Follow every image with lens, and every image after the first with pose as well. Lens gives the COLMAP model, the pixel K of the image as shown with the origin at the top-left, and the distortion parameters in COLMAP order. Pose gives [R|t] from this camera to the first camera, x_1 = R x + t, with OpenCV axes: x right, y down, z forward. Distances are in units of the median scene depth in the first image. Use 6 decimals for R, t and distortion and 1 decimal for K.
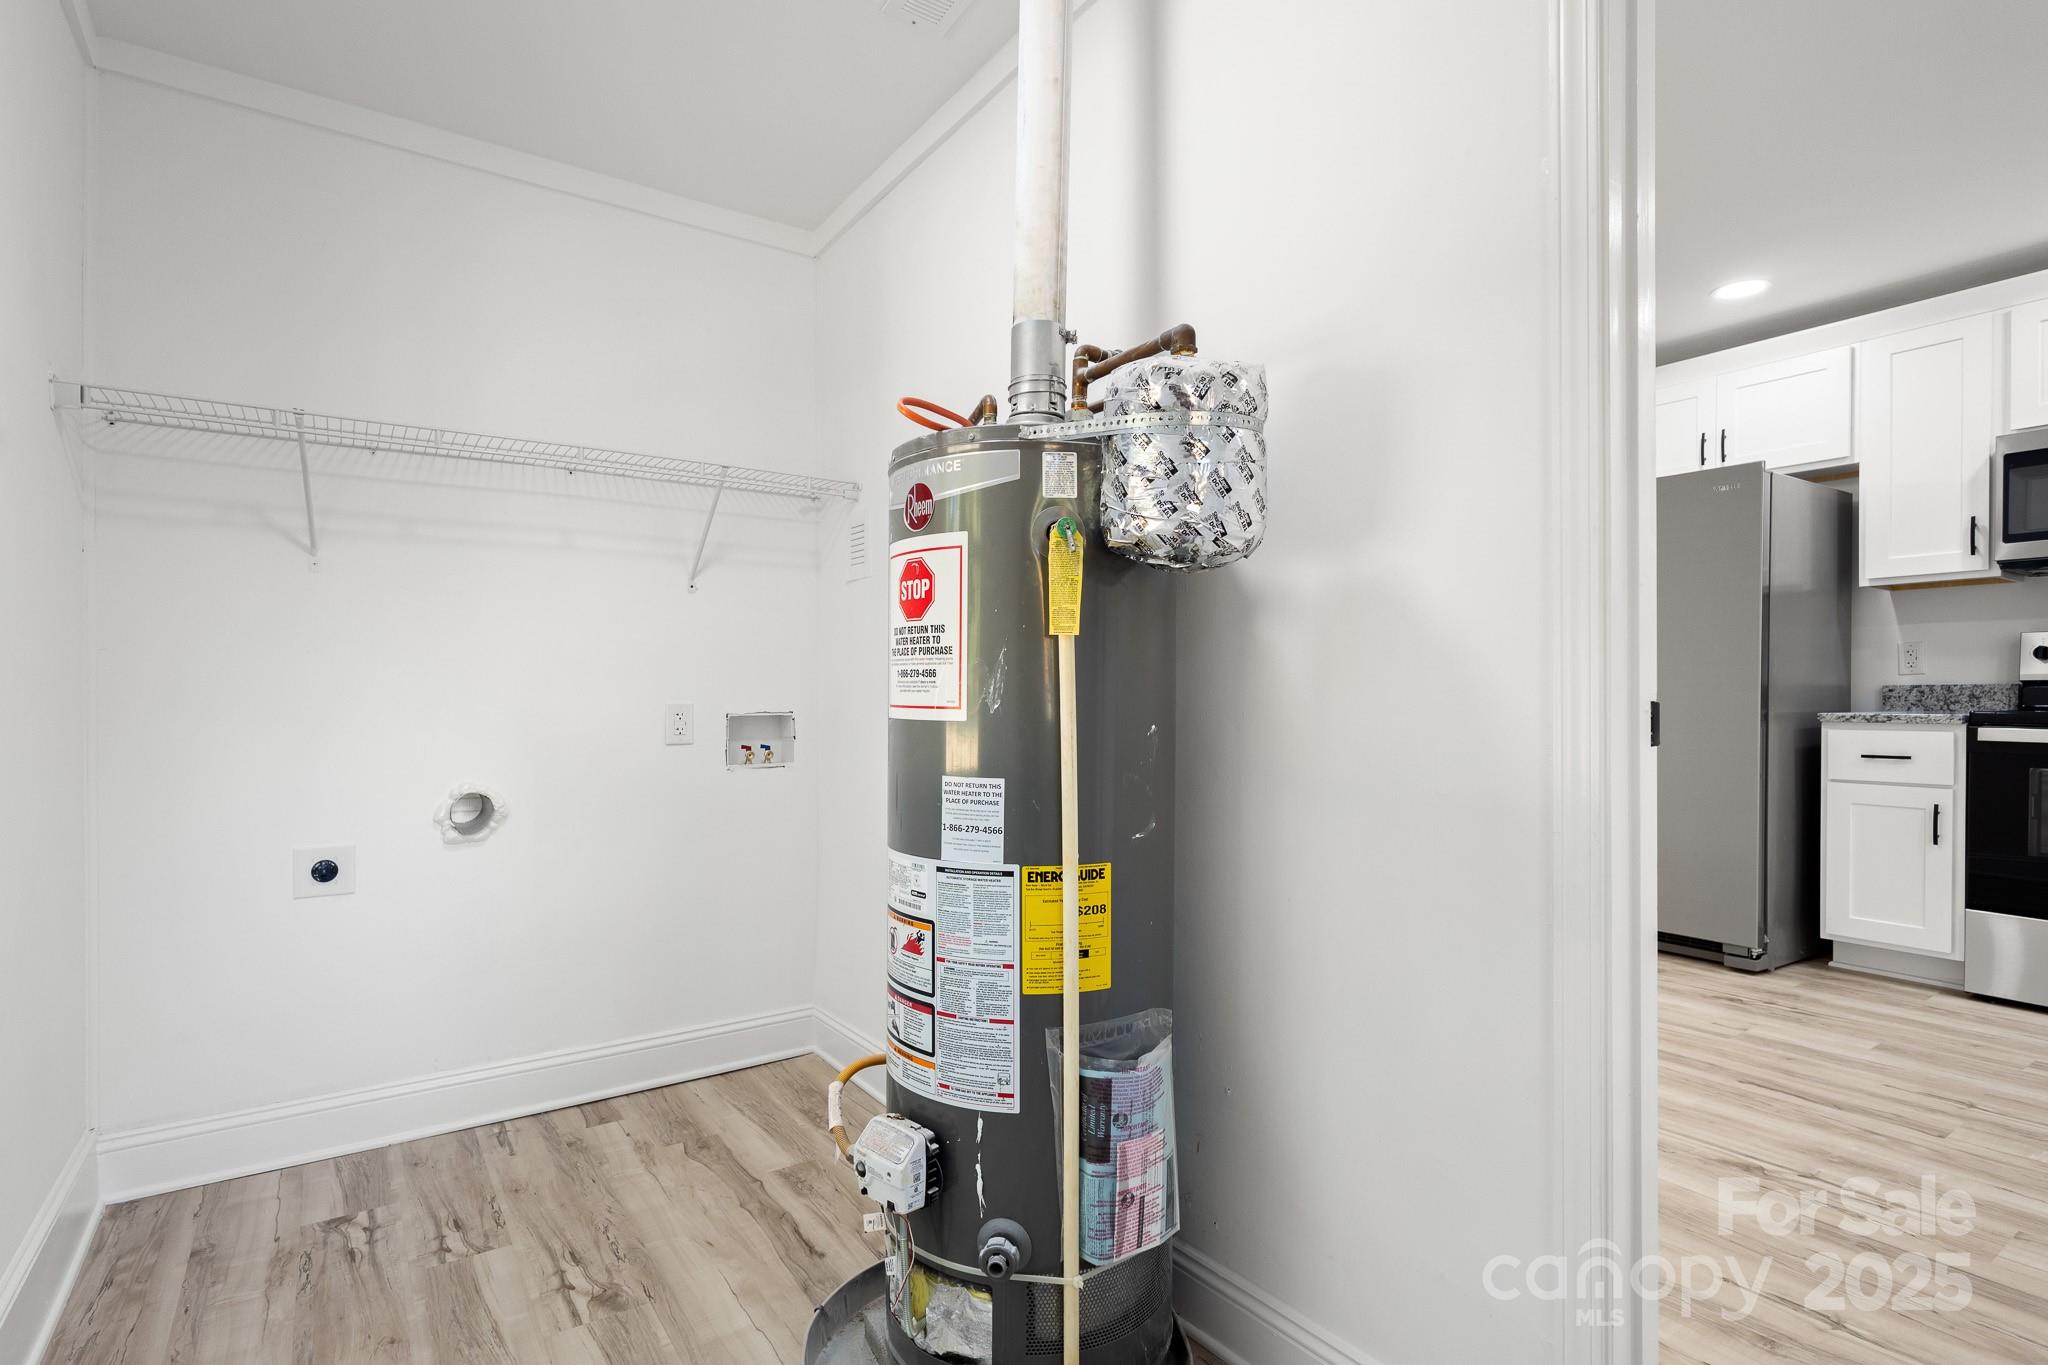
lens RADIAL K [[1025.4, 0, 1024.0], [0, 1025.4, 682.5], [0, 0, 1]] dist [0.014310, -0.000036]
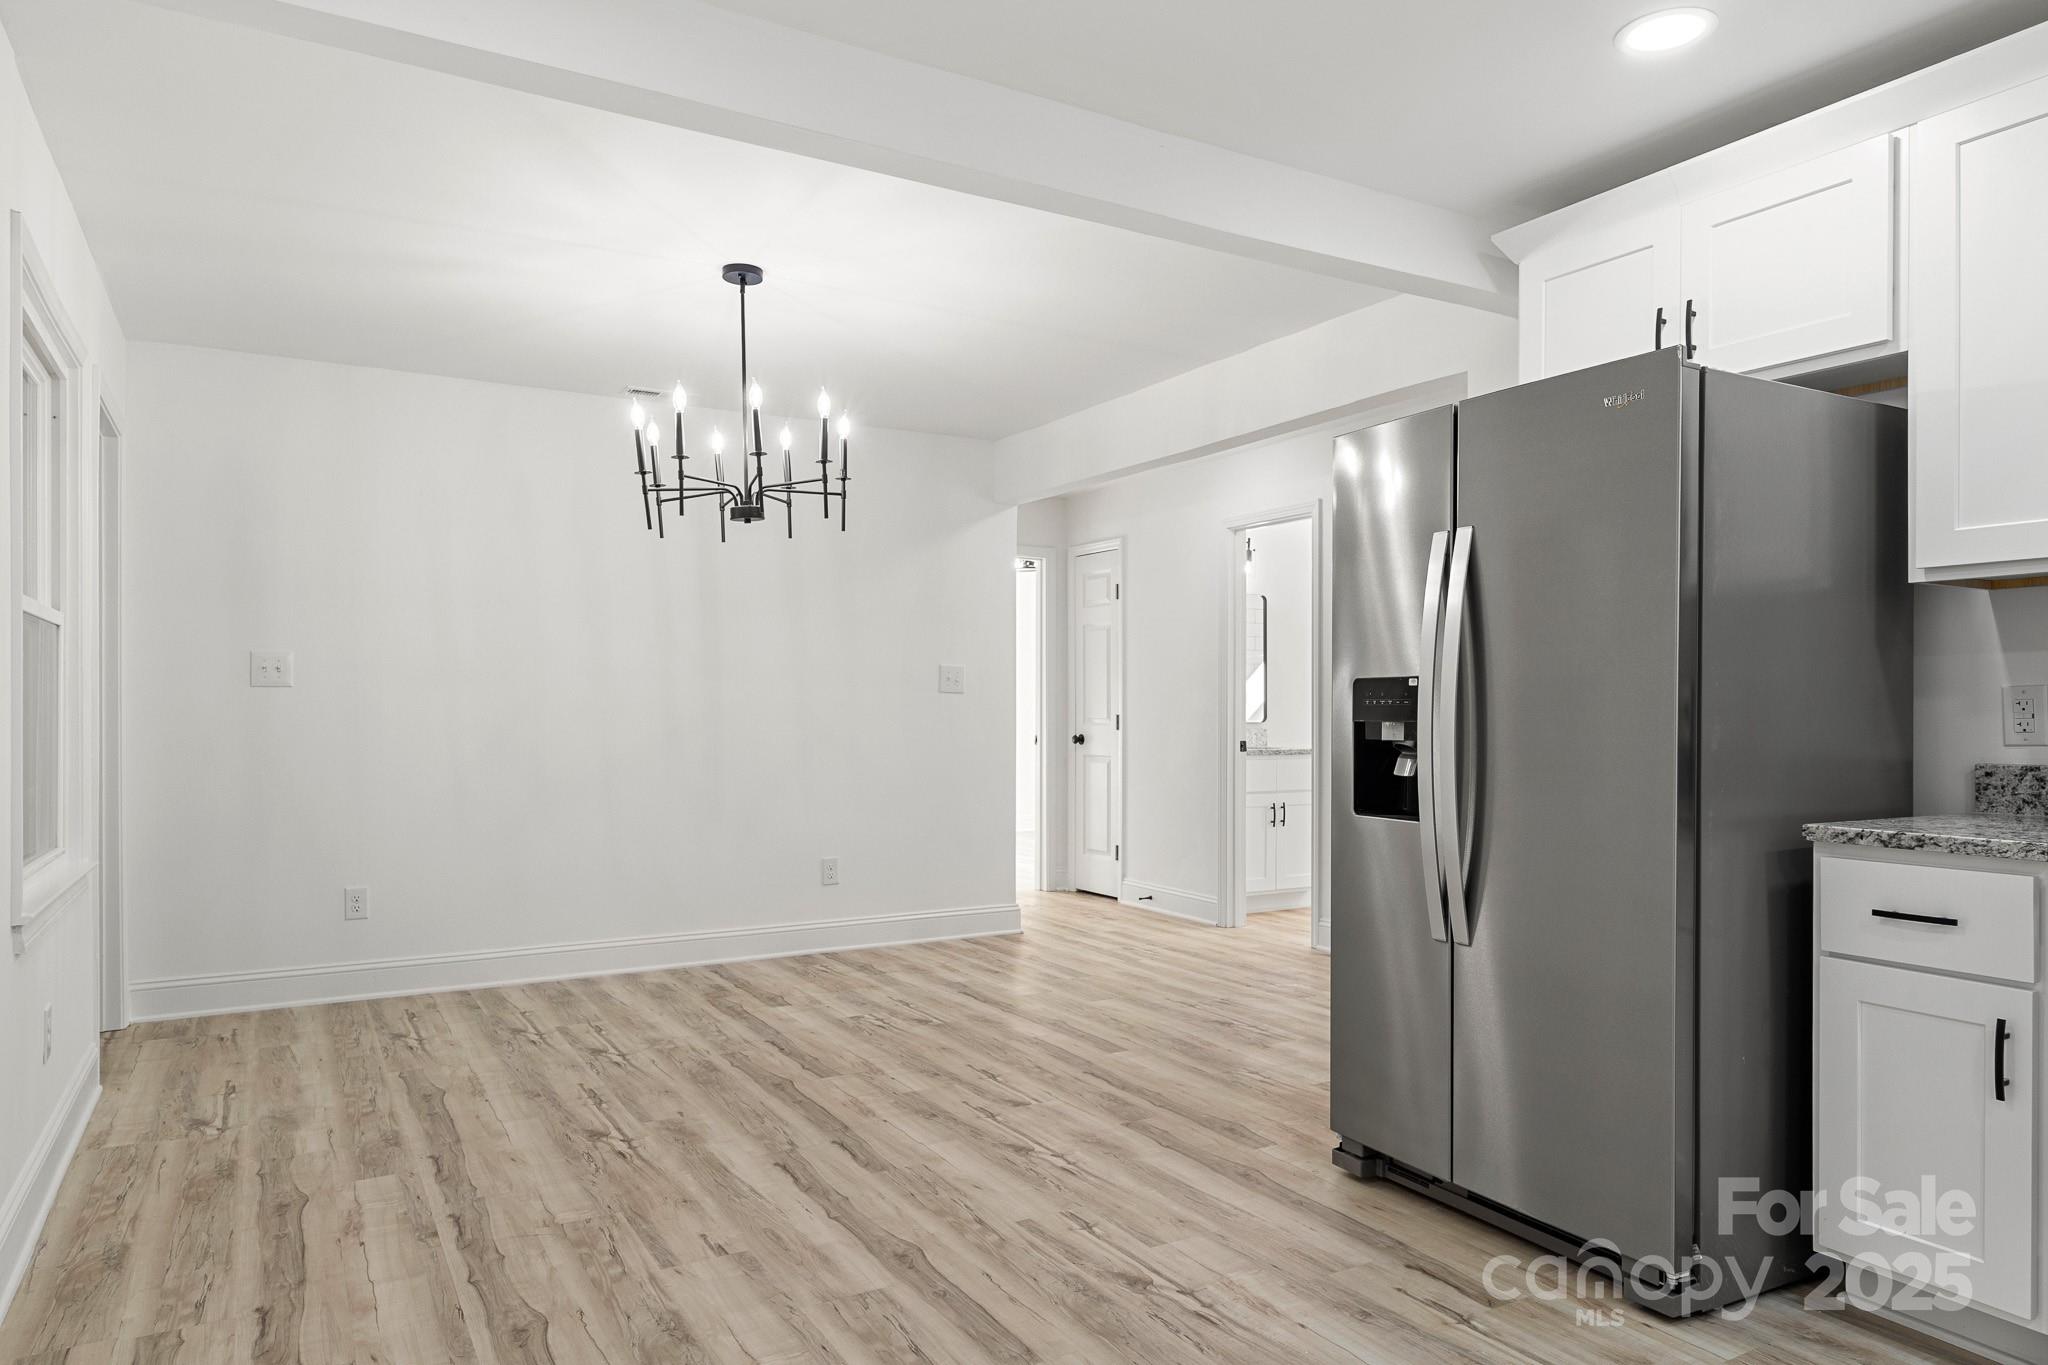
lens RADIAL K [[1307.3, 0, 1017.9], [0, 1307.3, 686.9], [0, 0, 1]] dist [0.012328, -0.000764]
pose [[0.996806, -0.000170, -0.079857, 0.414481], [-0.000565, 0.999958, -0.009184, -0.033338], [0.079855, 0.009200, 0.996764, 0.295911]]
